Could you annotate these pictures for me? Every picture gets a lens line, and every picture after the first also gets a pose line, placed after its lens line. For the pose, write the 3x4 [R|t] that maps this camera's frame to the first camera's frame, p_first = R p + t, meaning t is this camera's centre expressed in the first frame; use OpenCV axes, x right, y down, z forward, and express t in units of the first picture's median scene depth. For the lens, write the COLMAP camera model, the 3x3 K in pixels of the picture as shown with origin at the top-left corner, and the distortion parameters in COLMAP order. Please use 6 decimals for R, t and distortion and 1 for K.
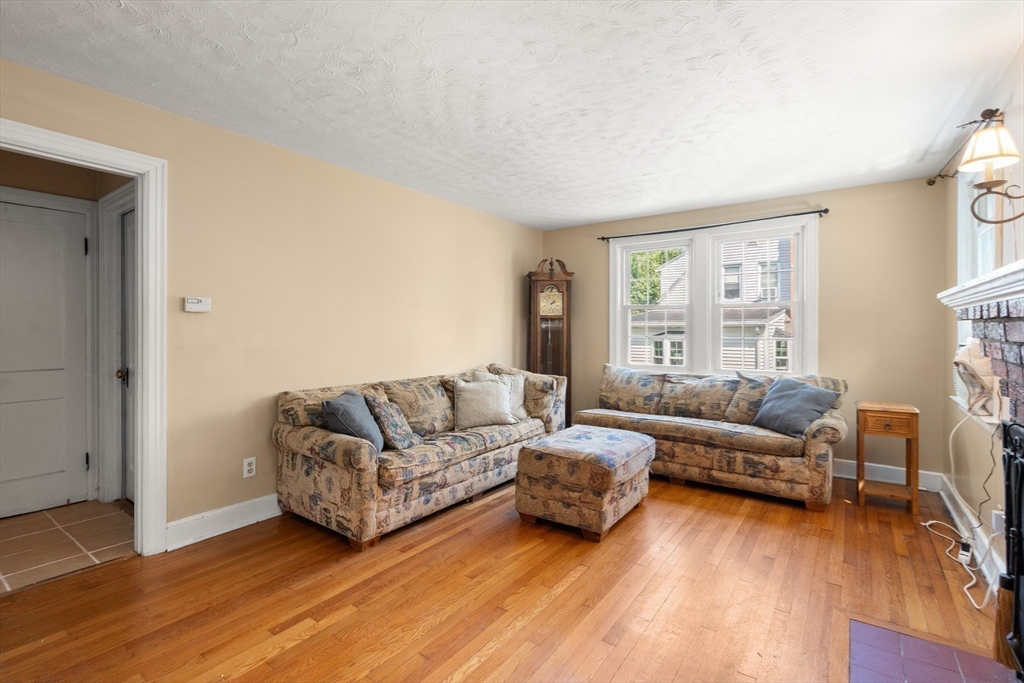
lens RADIAL K [[467.1, 0, 515.0], [0, 467.1, 334.6], [0, 0, 1]] dist [-0.002444, -0.001834]
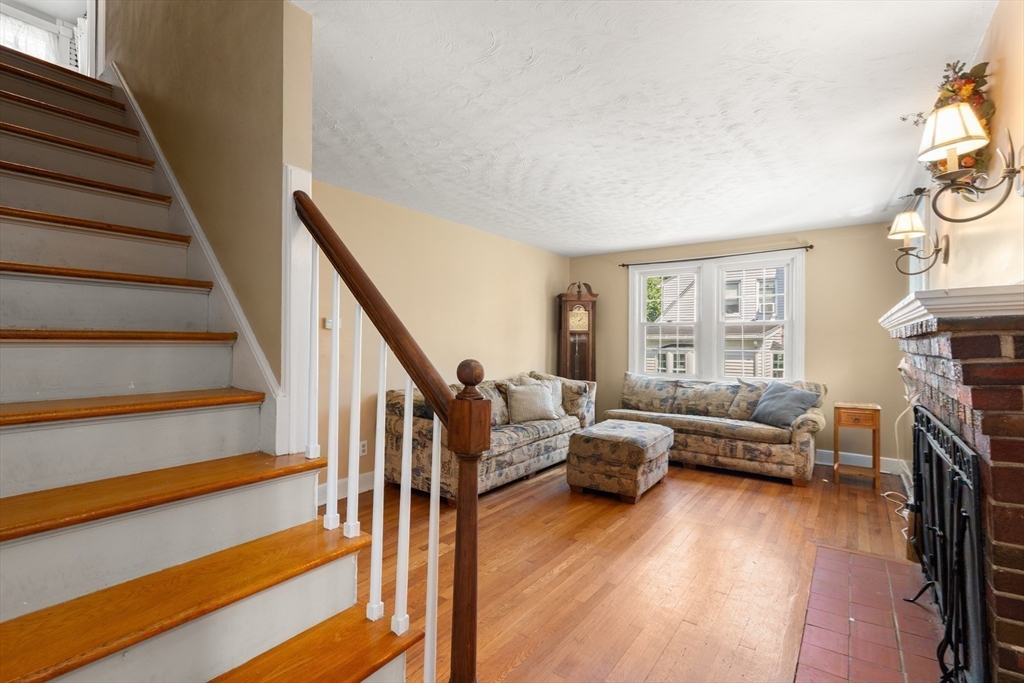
lens RADIAL K [[467.1, 0, 513.4], [0, 467.1, 345.8], [0, 0, 1]] dist [-0.002444, -0.001834]
pose [[0.999992, 0.003942, -0.000659, -0.137569], [-0.003943, 0.999990, -0.002333, 0.000383], [0.000650, 0.002335, 0.999997, -0.274306]]
